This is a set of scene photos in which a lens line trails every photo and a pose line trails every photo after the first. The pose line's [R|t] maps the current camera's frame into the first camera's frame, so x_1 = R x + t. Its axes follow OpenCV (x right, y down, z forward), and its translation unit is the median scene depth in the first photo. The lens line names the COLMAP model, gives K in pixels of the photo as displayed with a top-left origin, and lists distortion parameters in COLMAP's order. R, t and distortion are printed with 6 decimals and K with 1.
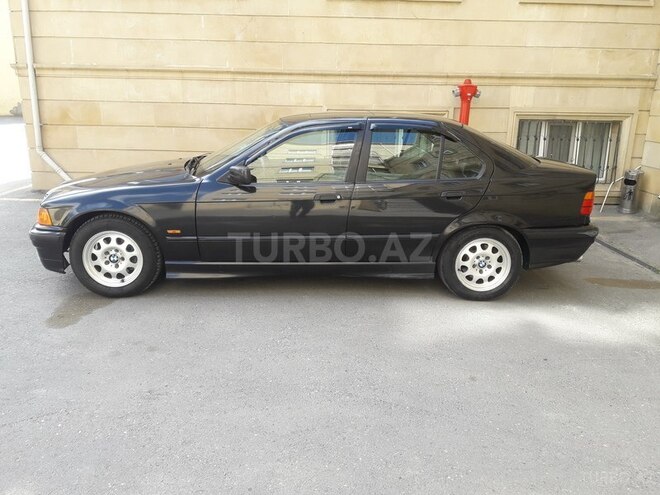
lens RADIAL K [[538.5, 0, 330.0], [0, 538.5, 247.5], [0, 0, 1]] dist [0.000776, -0.001986]
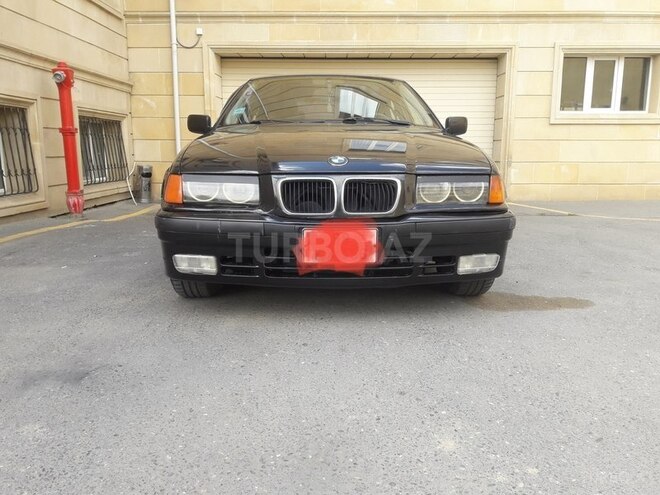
lens RADIAL K [[538.5, 0, 330.0], [0, 538.5, 247.5], [0, 0, 1]] dist [0.000776, -0.001986]
pose [[0.035881, -0.194713, 0.980204, -0.689002], [0.249283, 0.951574, 0.179901, -0.096921], [-0.967766, 0.237893, 0.082682, 0.673640]]
